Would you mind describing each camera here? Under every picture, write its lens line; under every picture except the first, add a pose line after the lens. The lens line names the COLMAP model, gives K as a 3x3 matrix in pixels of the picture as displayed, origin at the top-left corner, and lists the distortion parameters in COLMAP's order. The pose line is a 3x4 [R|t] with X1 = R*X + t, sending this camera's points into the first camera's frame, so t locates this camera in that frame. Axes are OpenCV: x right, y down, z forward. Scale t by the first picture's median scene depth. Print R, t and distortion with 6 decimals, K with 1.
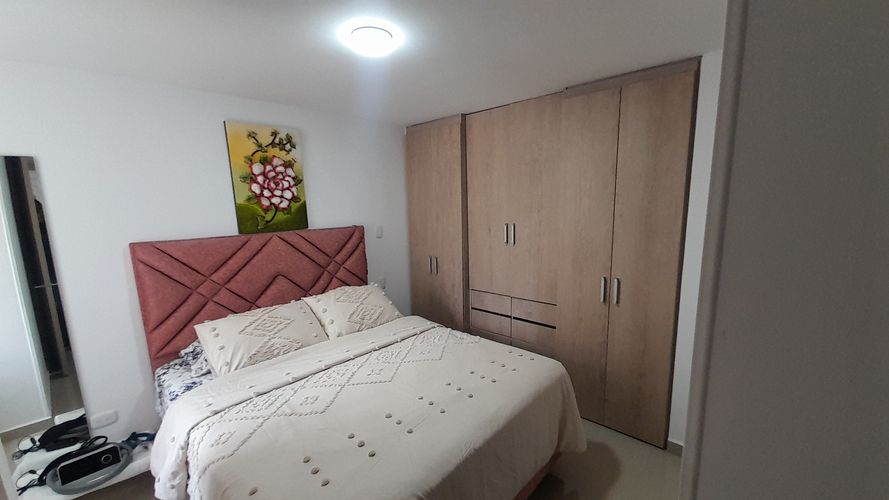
lens RADIAL K [[351.3, 0, 444.3], [0, 351.3, 259.9], [0, 0, 1]] dist [0.016767, -0.013542]
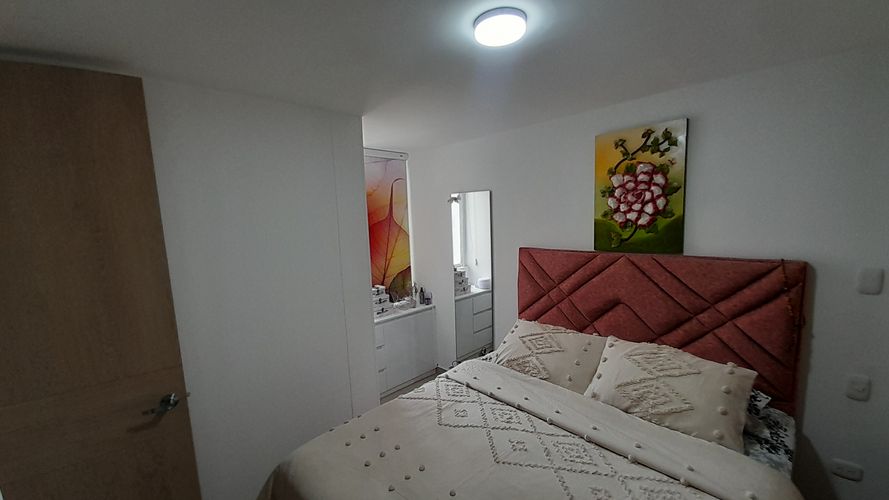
lens RADIAL K [[351.3, 0, 444.3], [0, 351.3, 259.9], [0, 0, 1]] dist [0.016767, -0.013542]
pose [[-0.054933, 0.145659, -0.987809, 0.391650], [-0.137841, 0.978724, 0.151984, -0.133351], [0.988930, 0.144509, -0.033686, 0.608174]]
